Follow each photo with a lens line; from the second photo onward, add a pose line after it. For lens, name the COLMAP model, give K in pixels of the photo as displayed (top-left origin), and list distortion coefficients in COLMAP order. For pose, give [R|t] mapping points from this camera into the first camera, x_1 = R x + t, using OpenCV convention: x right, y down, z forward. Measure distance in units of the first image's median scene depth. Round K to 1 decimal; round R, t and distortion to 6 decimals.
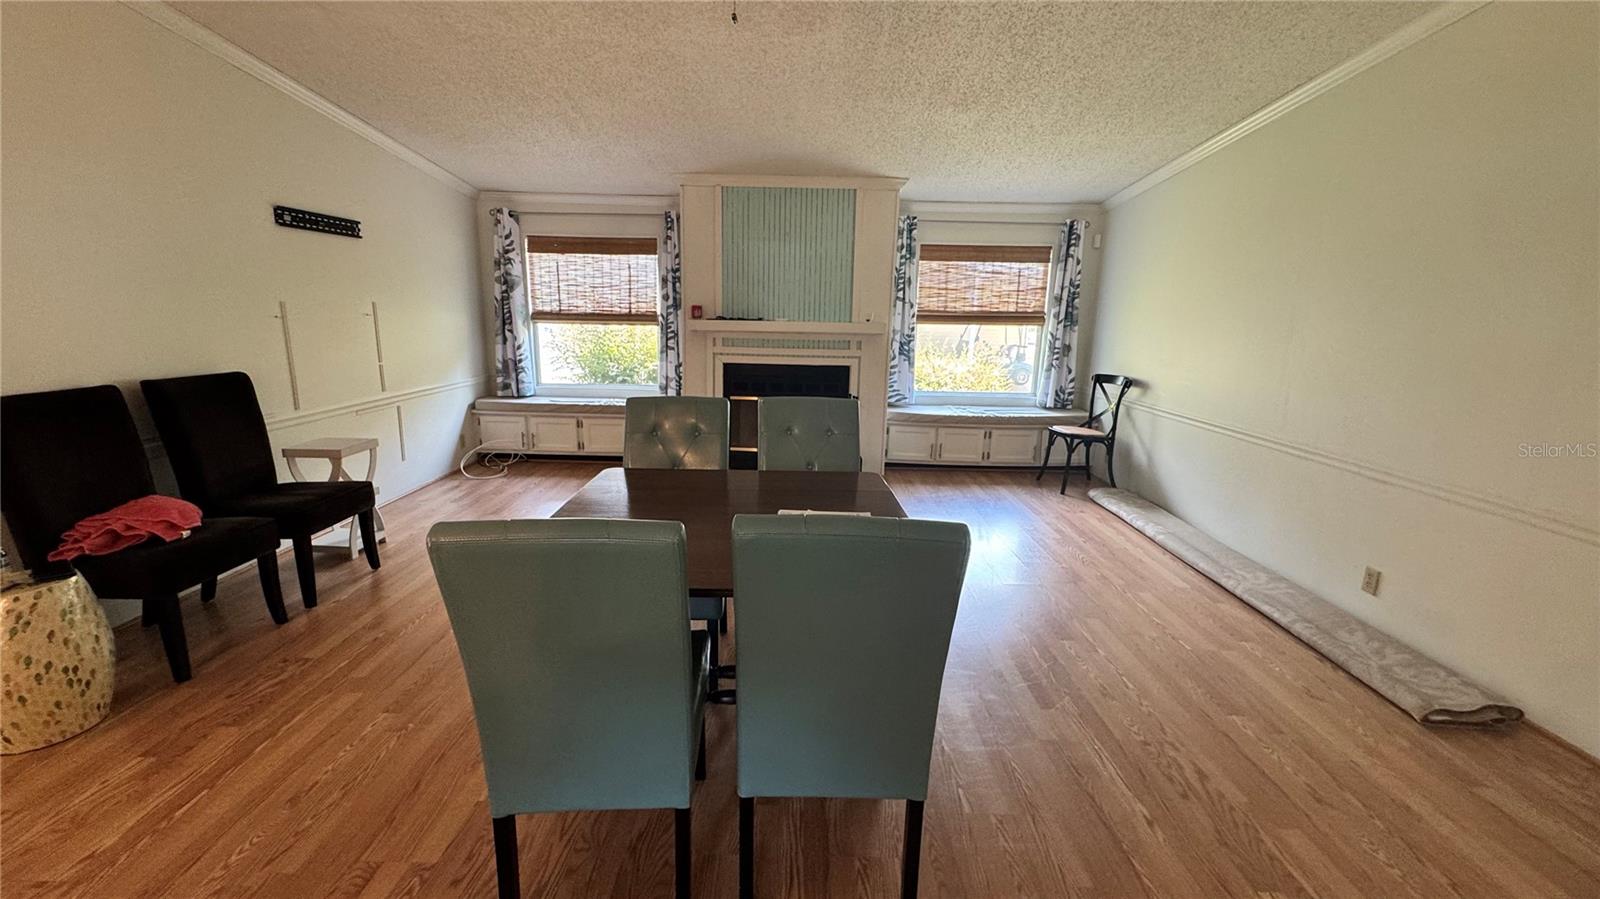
lens RADIAL K [[641.2, 0, 796.2], [0, 641.2, 445.2], [0, 0, 1]] dist [-0.001340, 0.000218]
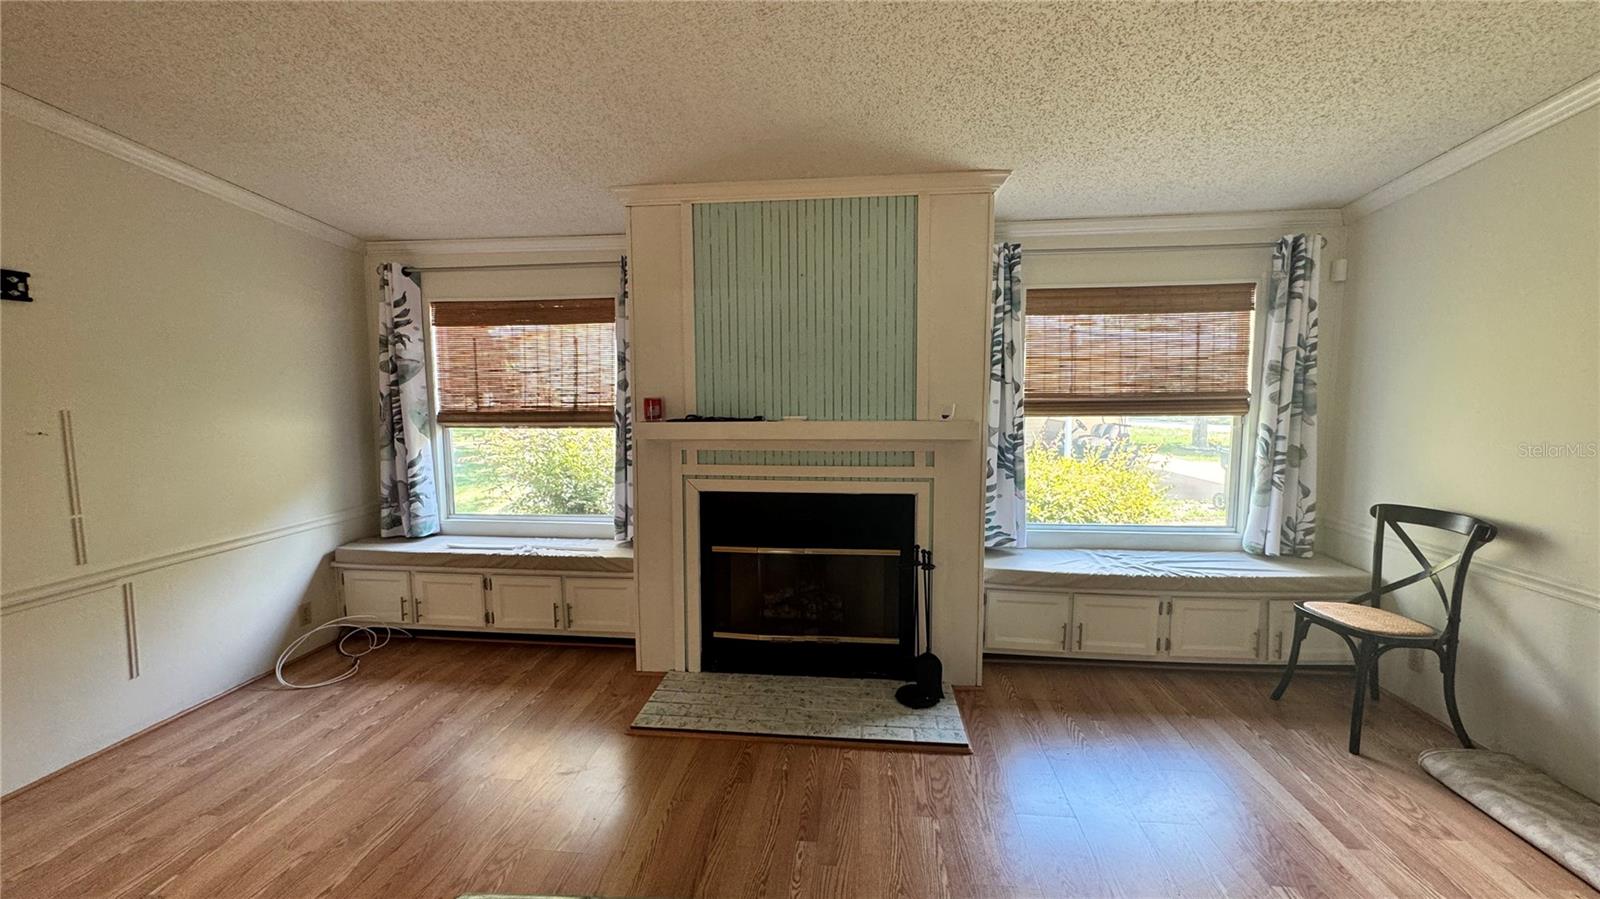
lens RADIAL K [[641.2, 0, 796.2], [0, 641.2, 445.2], [0, 0, 1]] dist [-0.001340, 0.000218]
pose [[0.994292, -0.017456, -0.105251, 0.036251], [0.004825, 0.992872, -0.119085, -0.092850], [0.106580, 0.117898, 0.987290, 0.388200]]
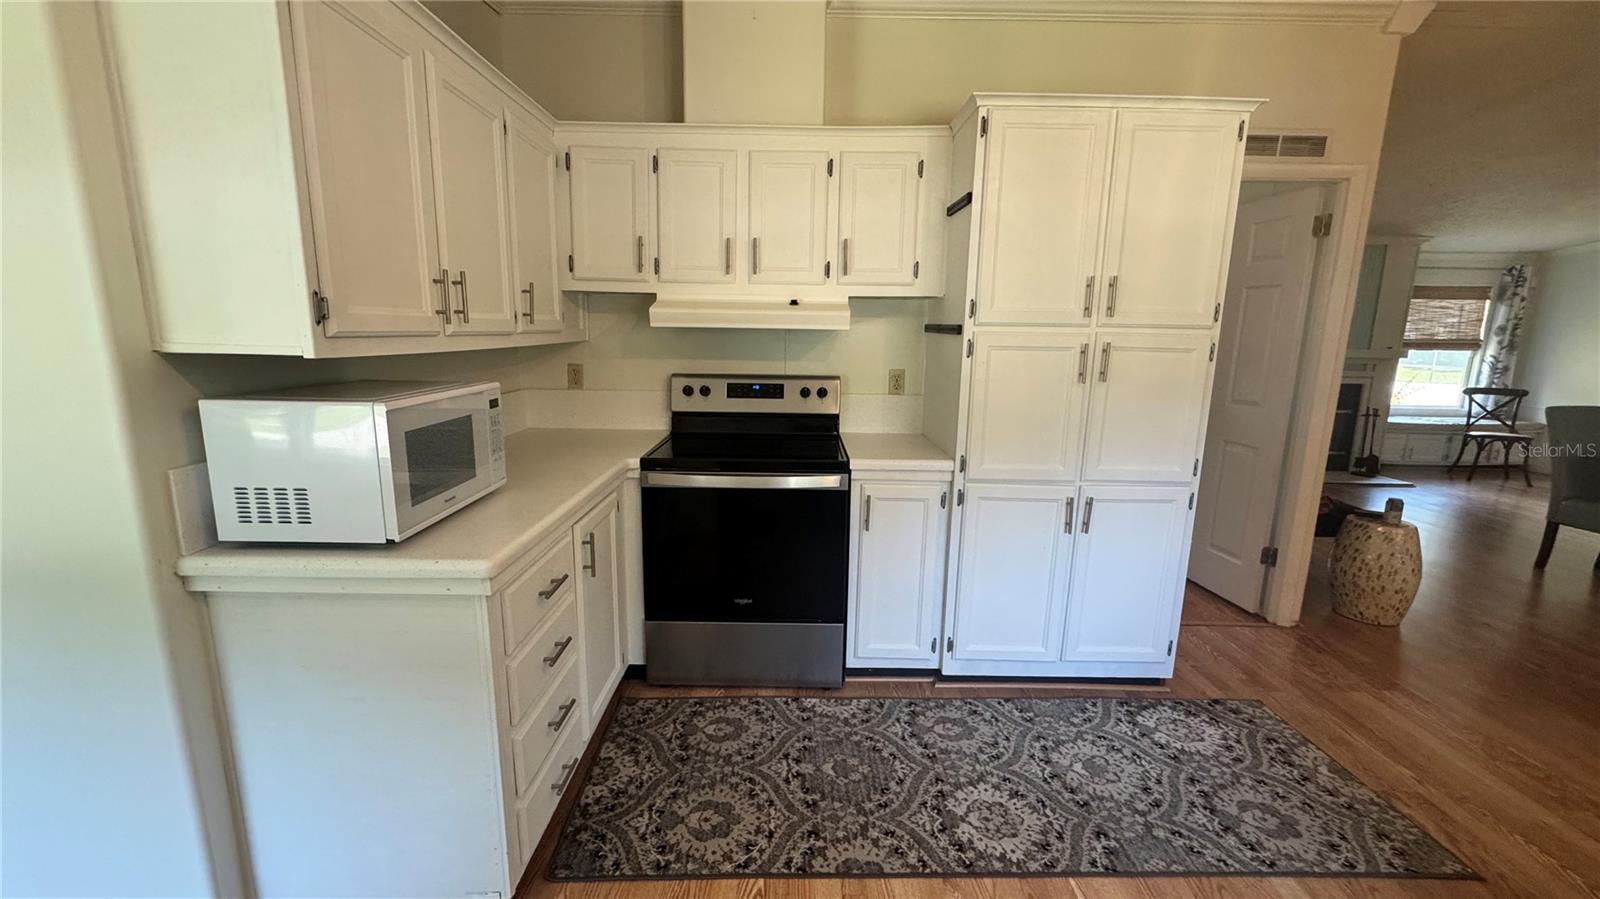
lens RADIAL K [[641.2, 0, 796.2], [0, 641.2, 445.2], [0, 0, 1]] dist [-0.001340, 0.000218]
pose [[0.999975, -0.006184, 0.003473, -0.949619], [0.006283, 0.999552, -0.029253, 0.022314], [-0.003290, 0.029274, 0.999566, -0.218165]]
